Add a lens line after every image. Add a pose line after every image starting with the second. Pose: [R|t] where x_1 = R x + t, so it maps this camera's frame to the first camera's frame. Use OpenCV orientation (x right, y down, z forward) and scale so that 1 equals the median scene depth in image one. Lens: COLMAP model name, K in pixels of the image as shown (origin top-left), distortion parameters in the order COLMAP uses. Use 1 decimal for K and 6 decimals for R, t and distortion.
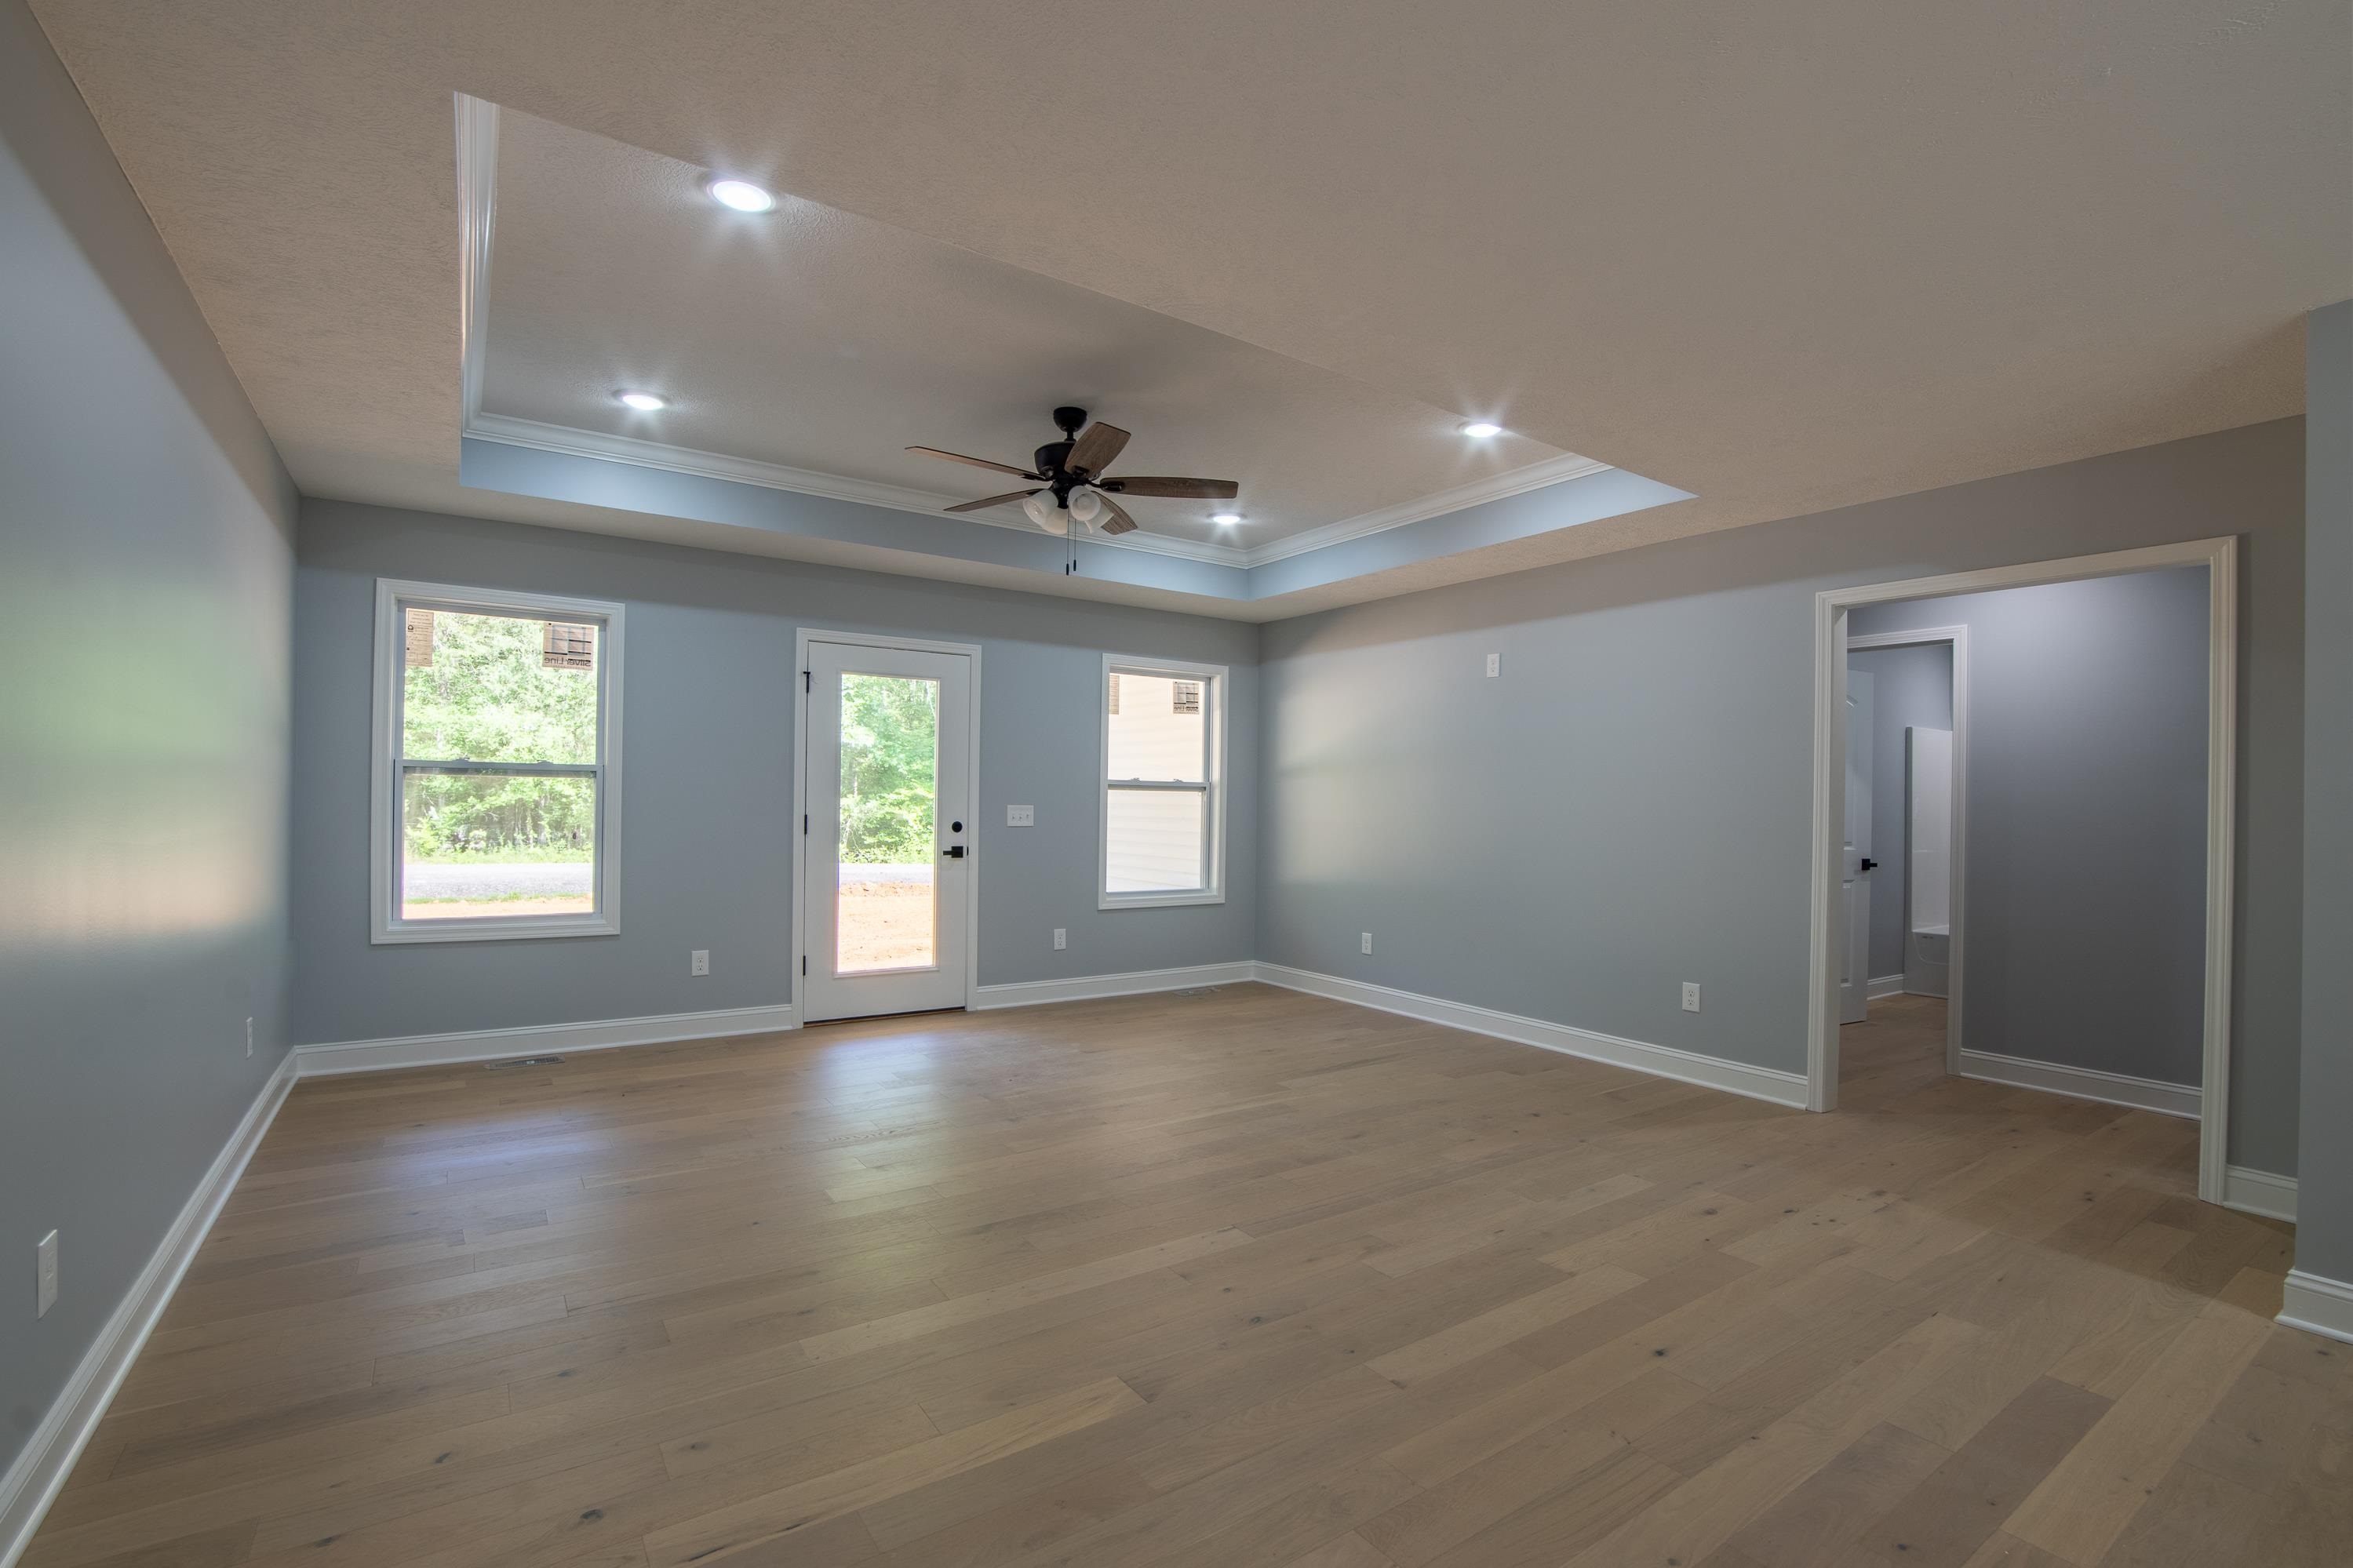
lens RADIAL K [[1053.4, 0, 1175.7], [0, 1053.4, 801.4], [0, 0, 1]] dist [-0.040912, 0.008936]
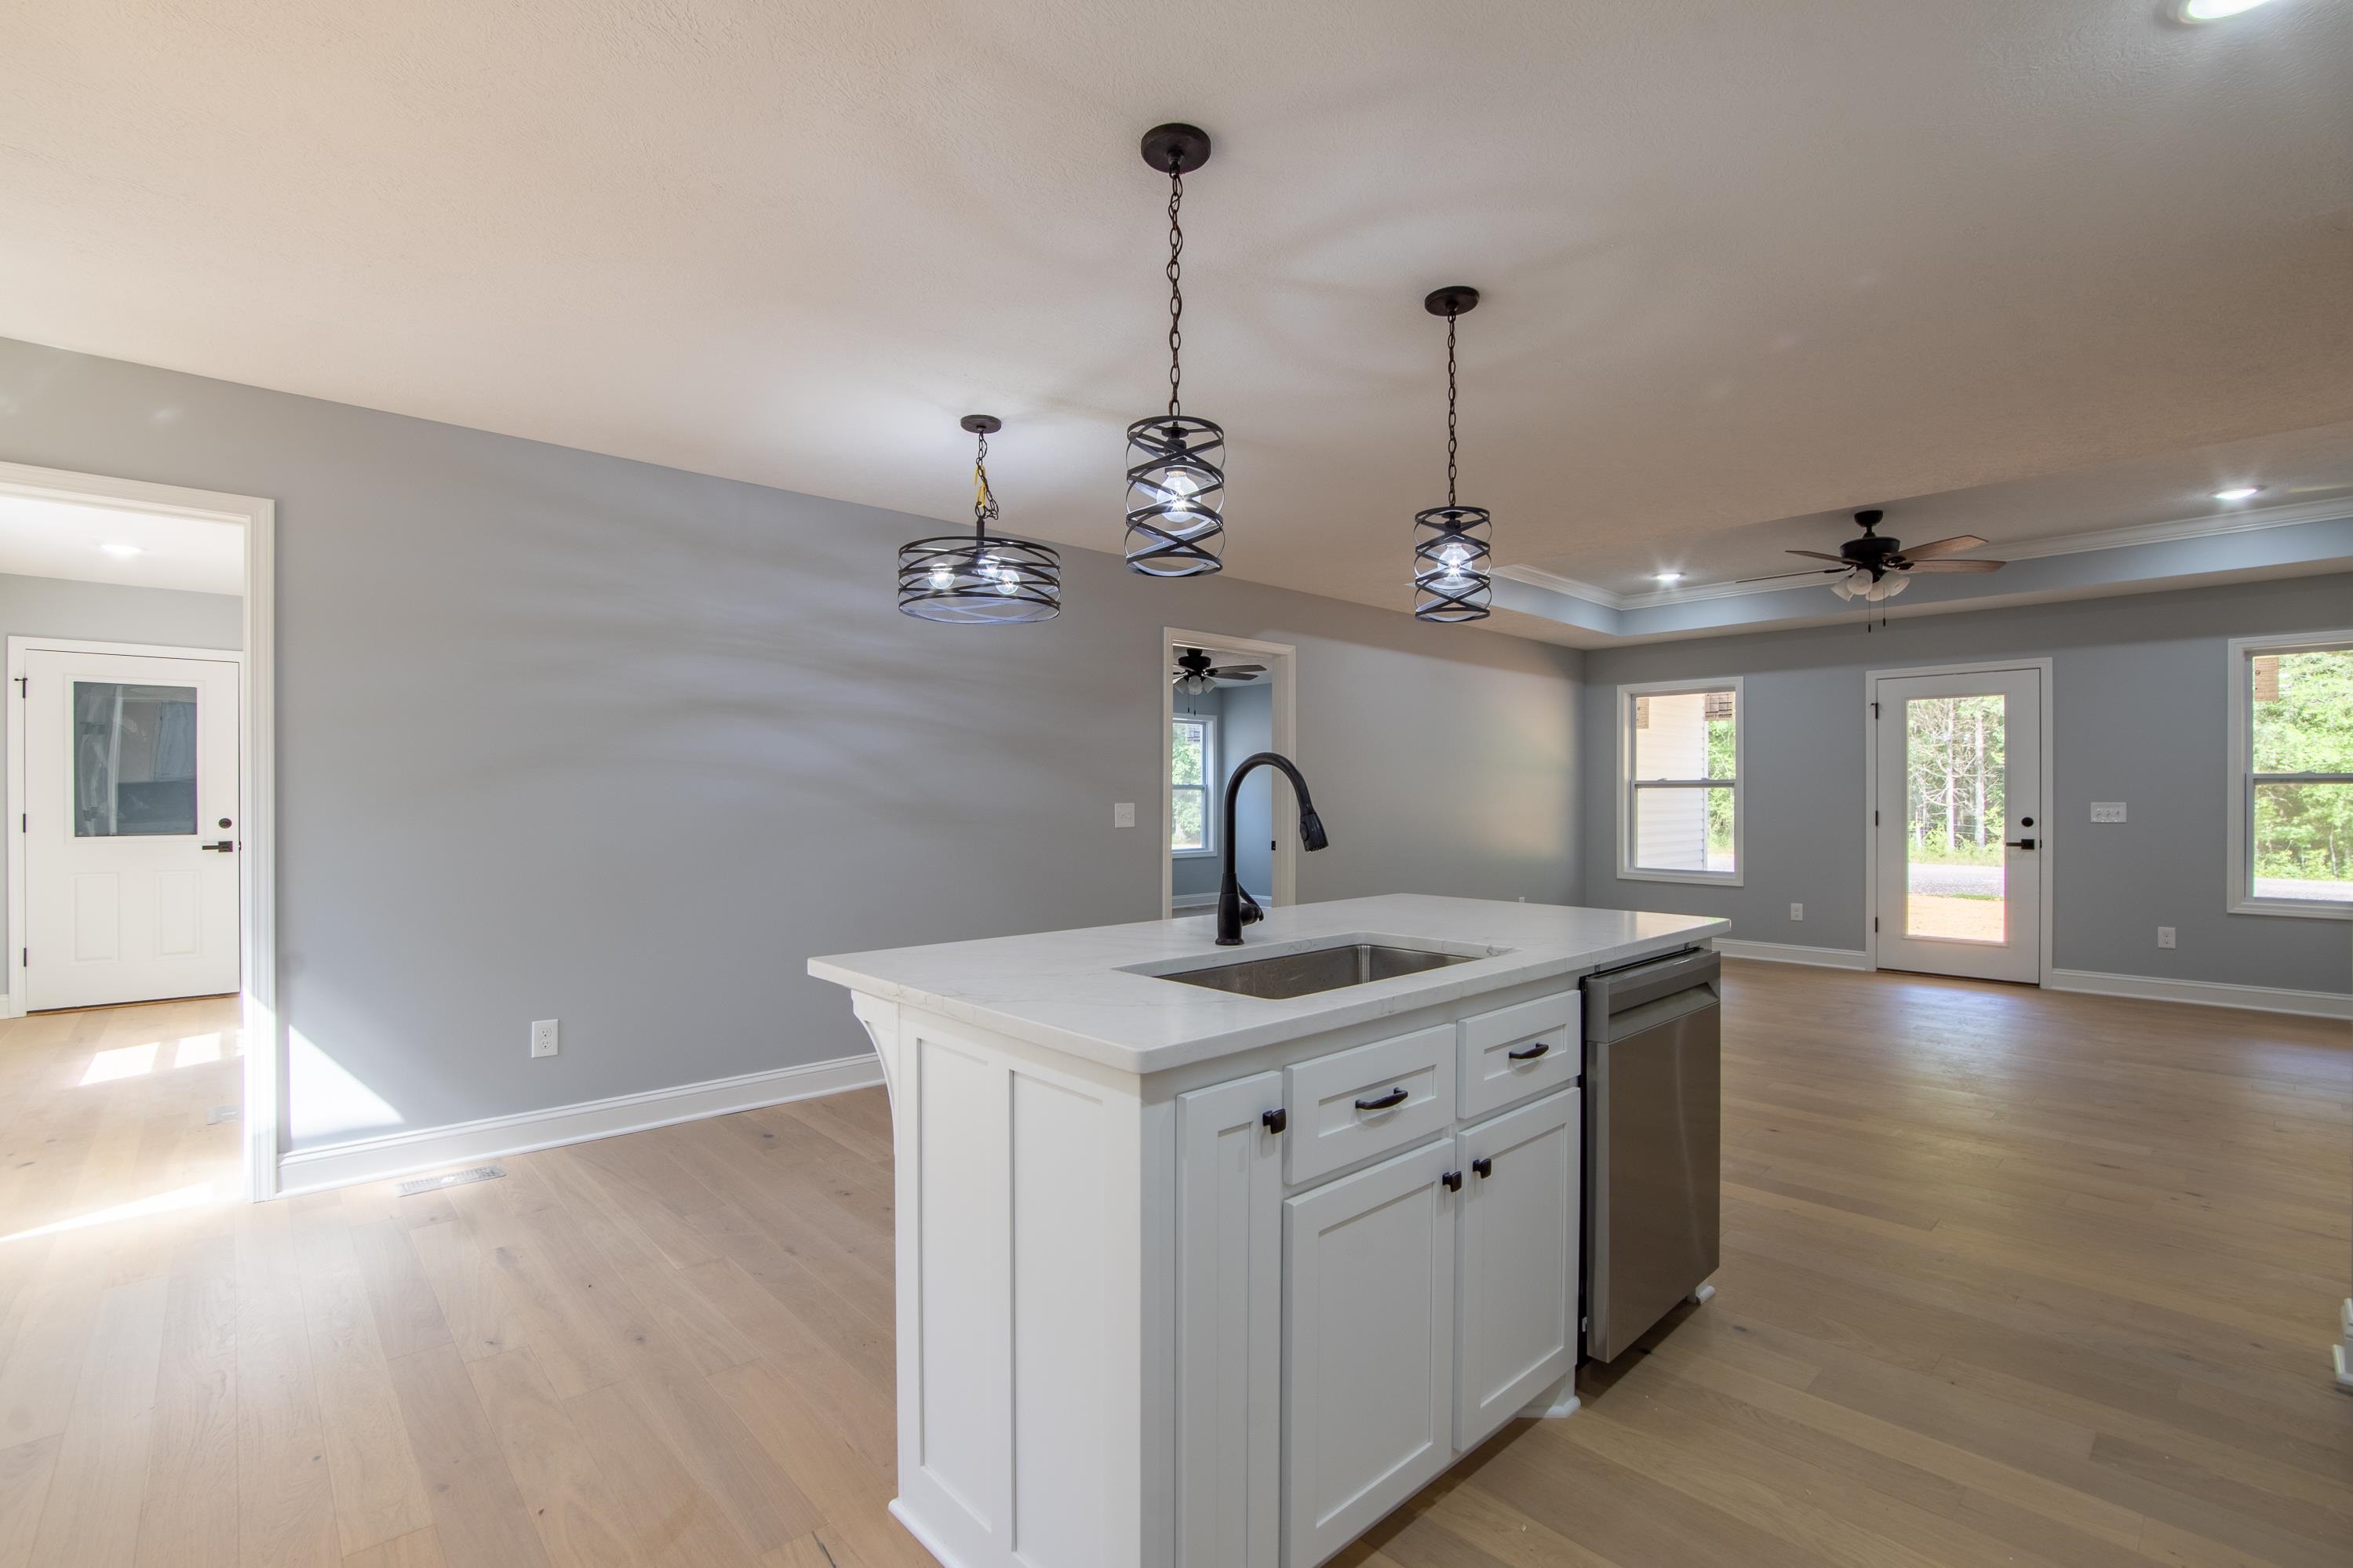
lens RADIAL K [[1053.4, 0, 1168.7], [0, 1053.4, 801.0], [0, 0, 1]] dist [-0.040912, 0.008936]
pose [[0.139143, -0.012384, -0.990195, 0.762442], [0.002498, 0.999923, -0.012155, 0.012914], [0.990269, -0.000782, 0.139163, -0.065171]]
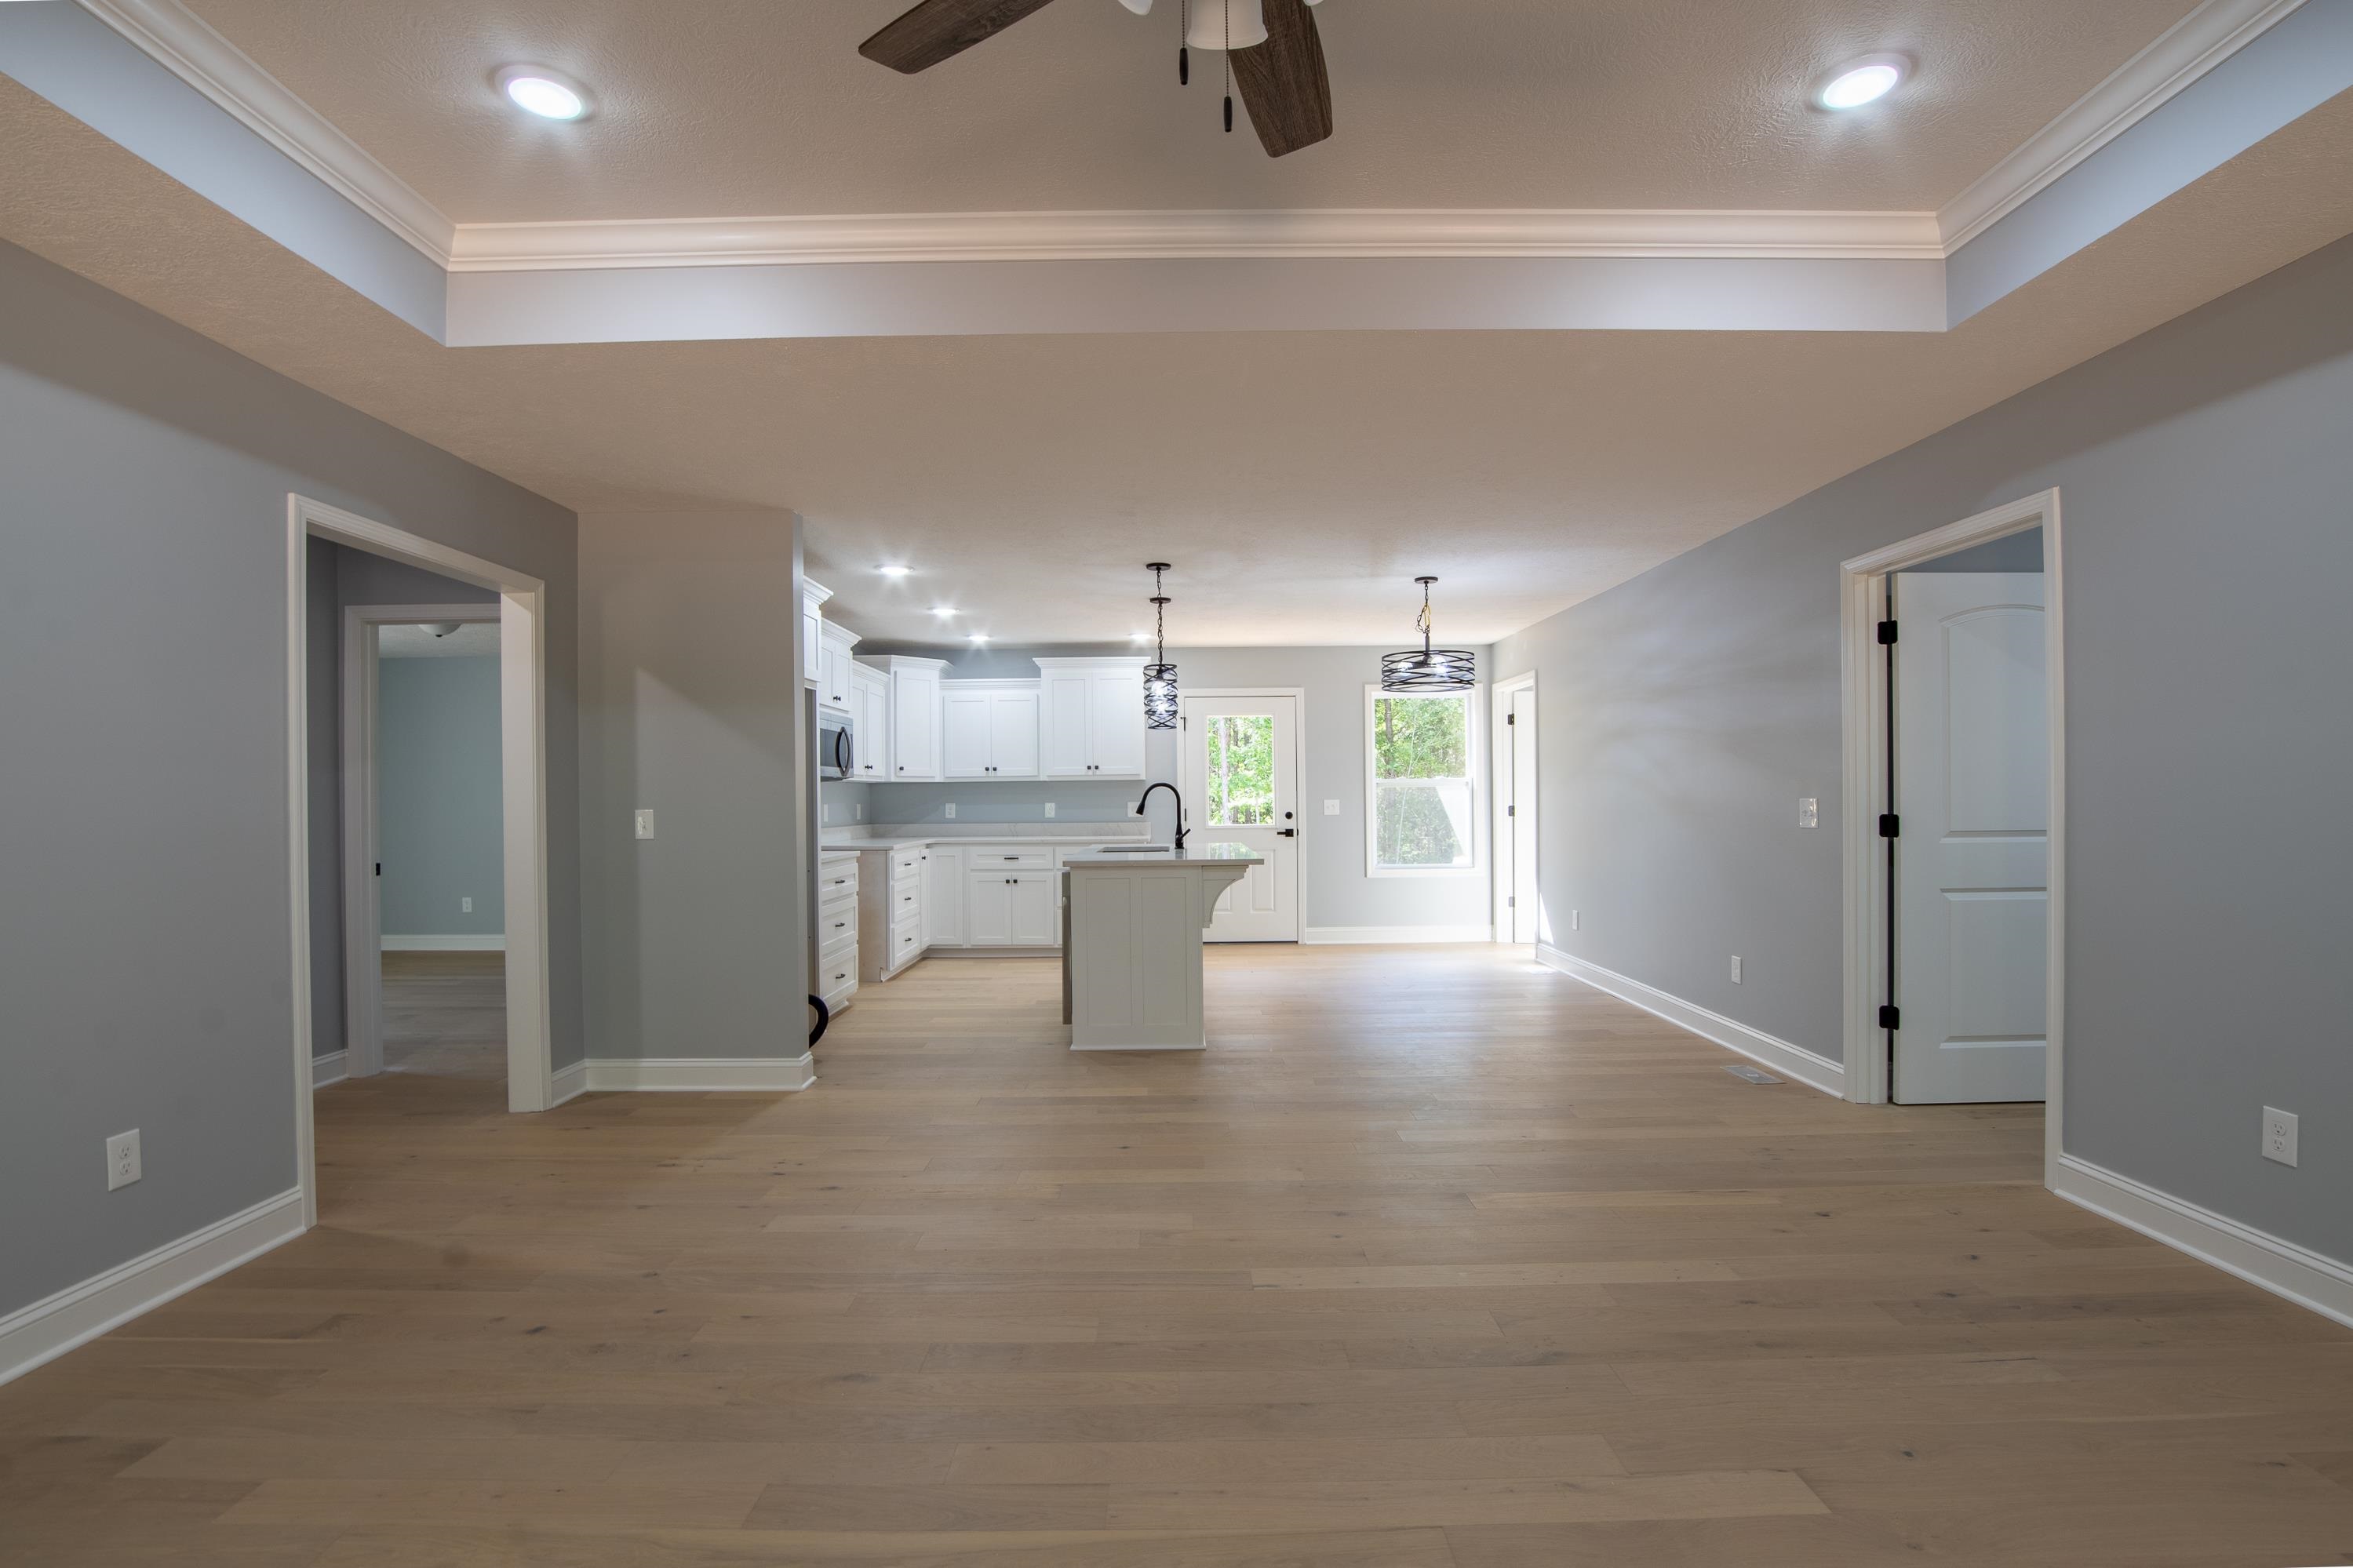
lens RADIAL K [[1053.4, 0, 1192.9], [0, 1053.4, 800.6], [0, 0, 1]] dist [-0.040912, 0.008936]
pose [[-0.827556, -0.009862, 0.561297, -0.188963], [-0.003443, 0.999916, 0.012492, -0.002392], [-0.561373, 0.008405, -0.827520, 0.858508]]
